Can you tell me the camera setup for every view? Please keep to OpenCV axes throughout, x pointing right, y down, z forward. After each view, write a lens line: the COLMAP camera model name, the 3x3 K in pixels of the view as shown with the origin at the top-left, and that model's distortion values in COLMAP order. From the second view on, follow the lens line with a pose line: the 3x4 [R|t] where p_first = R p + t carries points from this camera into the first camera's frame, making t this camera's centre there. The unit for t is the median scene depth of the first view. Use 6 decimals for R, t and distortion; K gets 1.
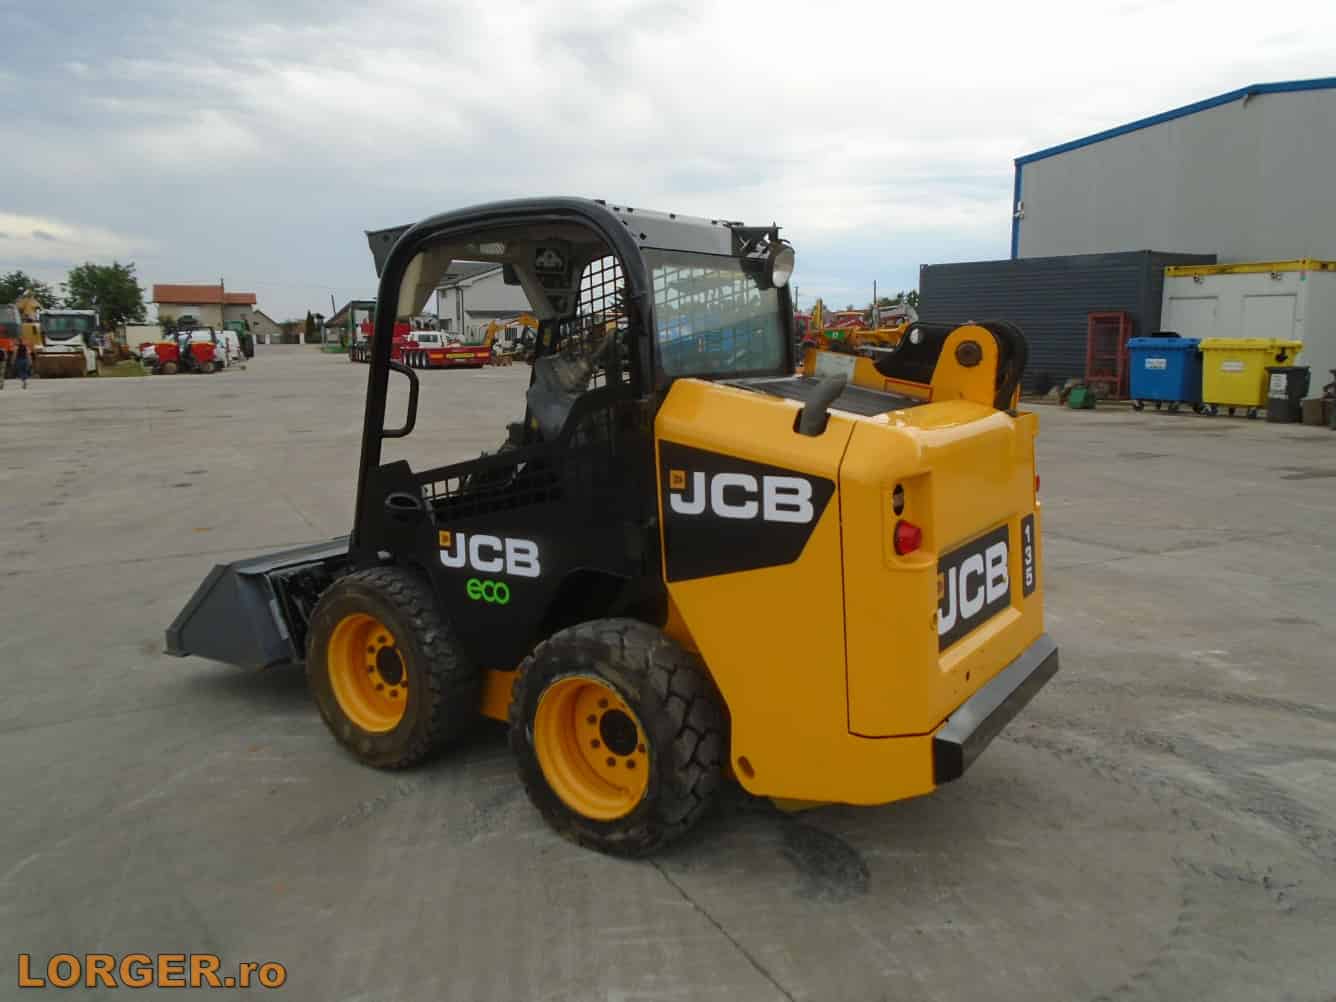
lens RADIAL K [[1029.2, 0, 668.0], [0, 1029.2, 501.0], [0, 0, 1]] dist [-0.001035, -0.000986]
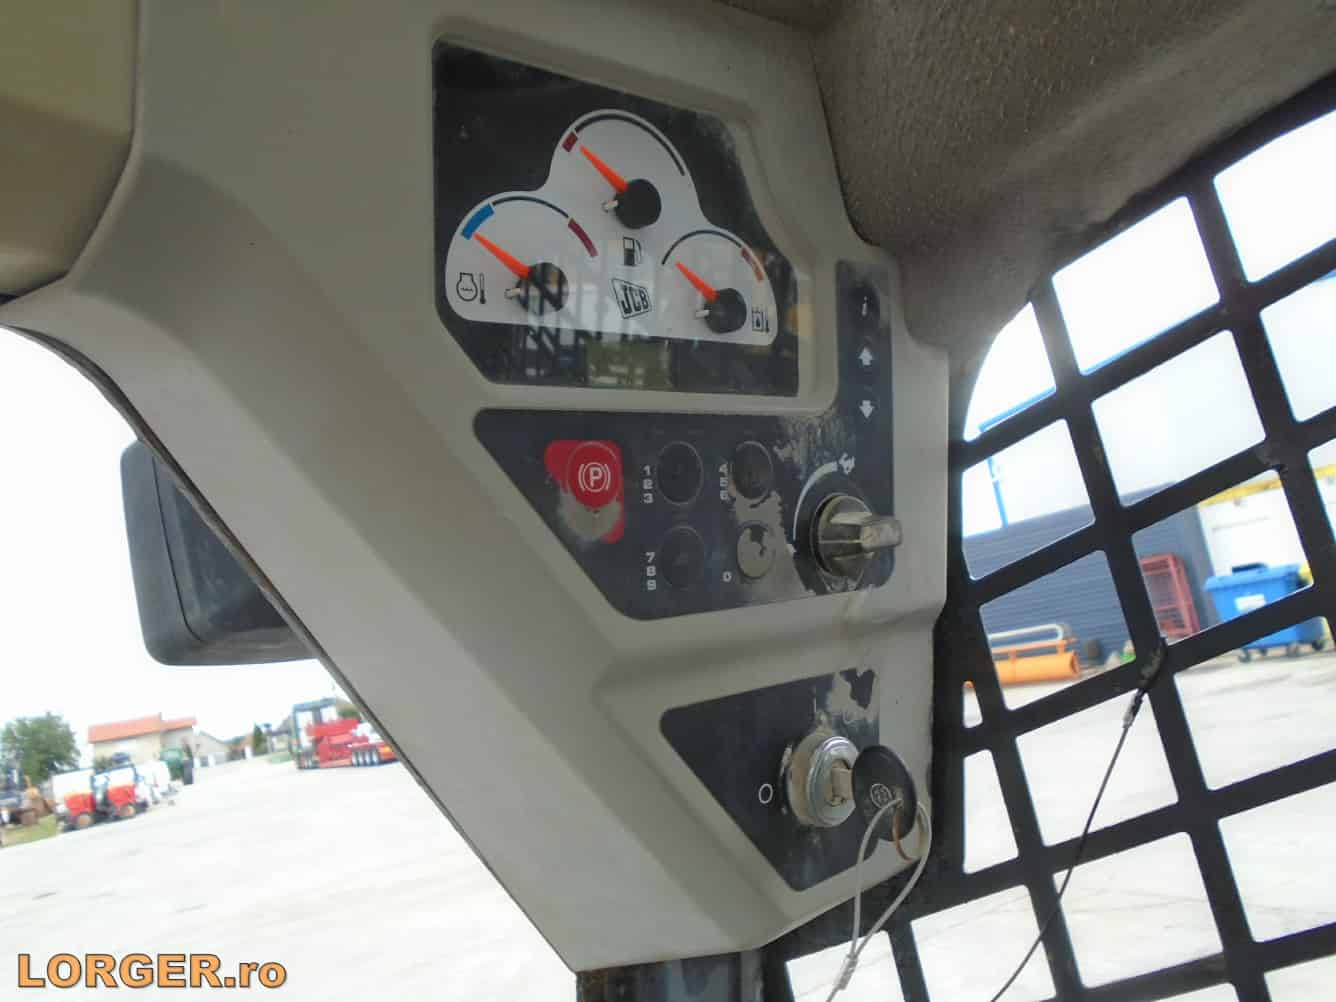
lens RADIAL K [[1029.2, 0, 668.0], [0, 1029.2, 501.0], [0, 0, 1]] dist [-0.001035, -0.000986]
pose [[0.981707, -0.176481, 0.071456, -0.028204], [0.190046, 0.931086, -0.311385, -0.044791], [-0.011578, 0.319269, 0.947593, 0.217220]]
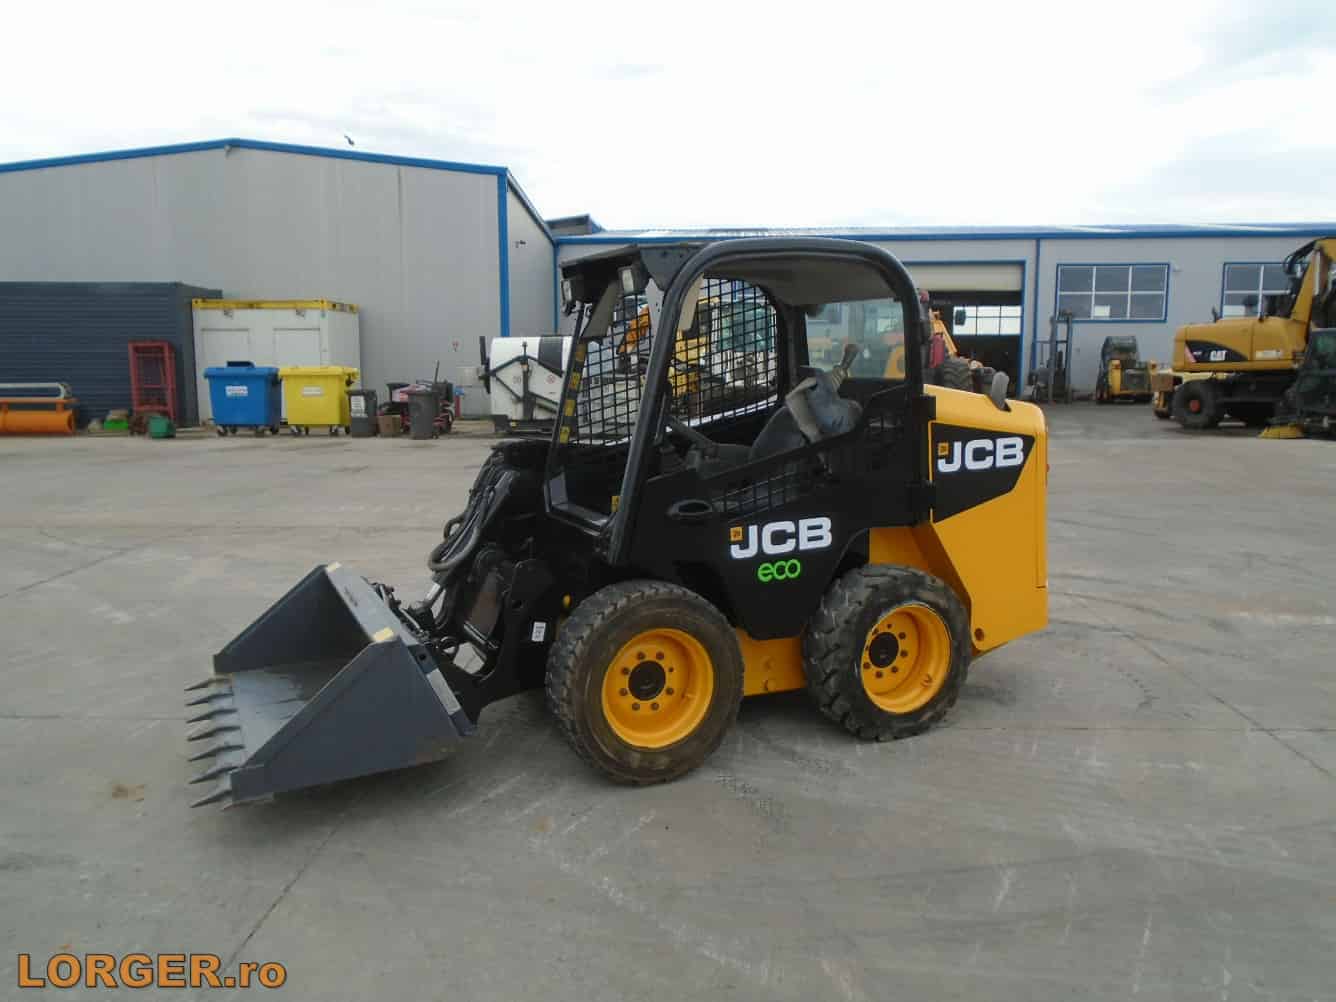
lens RADIAL K [[1029.2, 0, 668.0], [0, 1029.2, 501.0], [0, 0, 1]] dist [-0.001035, -0.000986]
pose [[0.500541, -0.114902, 0.858053, -0.239970], [0.141666, 0.988664, 0.049752, -0.012651], [-0.854043, 0.096654, 0.511145, 0.100945]]
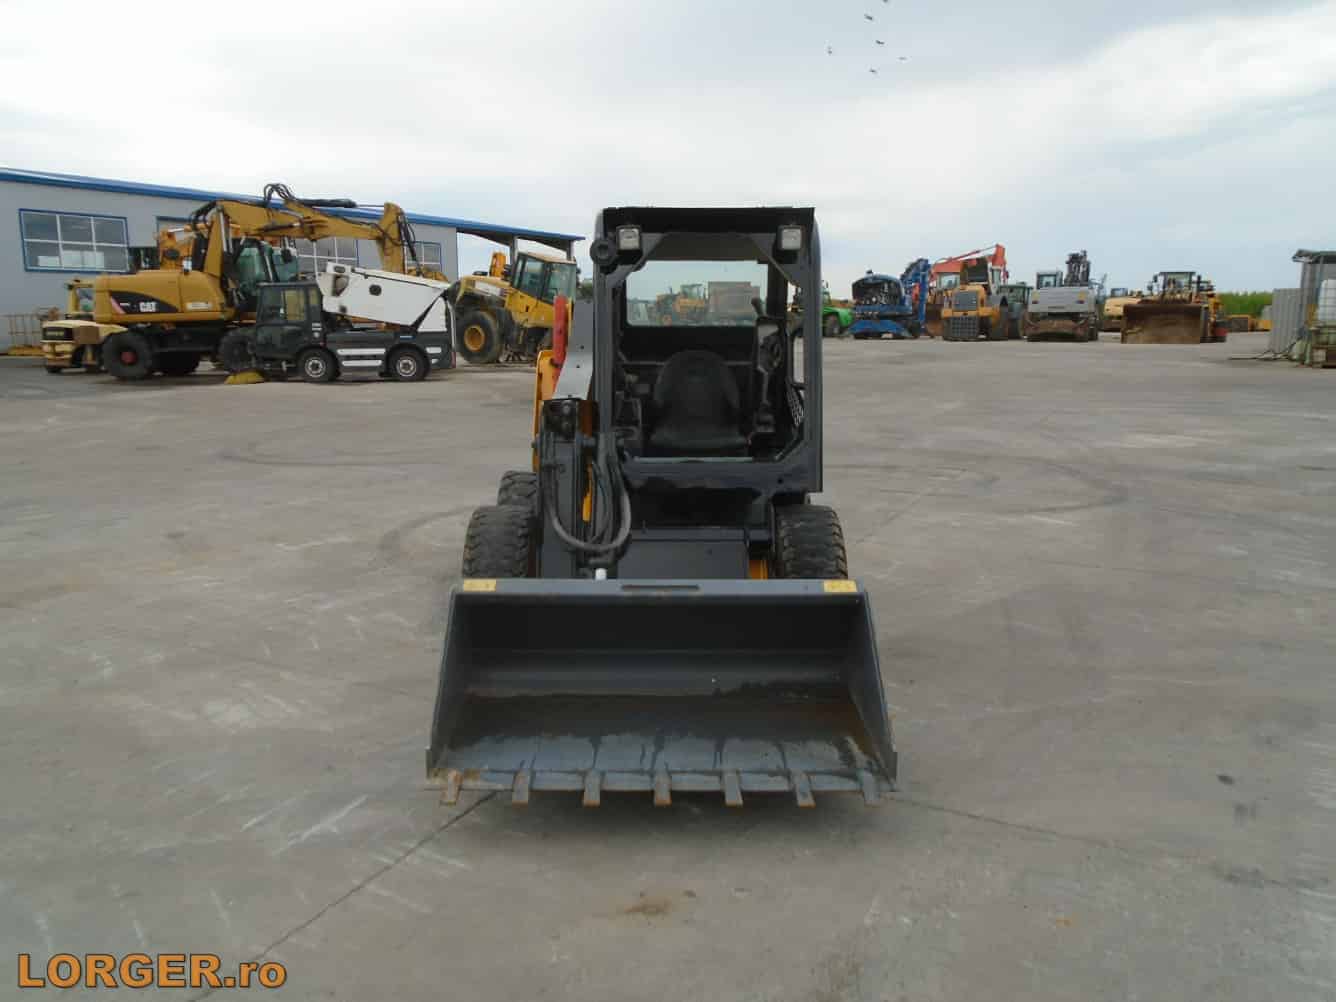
lens RADIAL K [[1029.2, 0, 668.0], [0, 1029.2, 501.0], [0, 0, 1]] dist [-0.001035, -0.000986]
pose [[-0.584865, -0.144570, 0.798143, -0.237338], [0.135297, 0.952816, 0.271730, -0.058226], [-0.799767, 0.266911, -0.537709, 0.373479]]
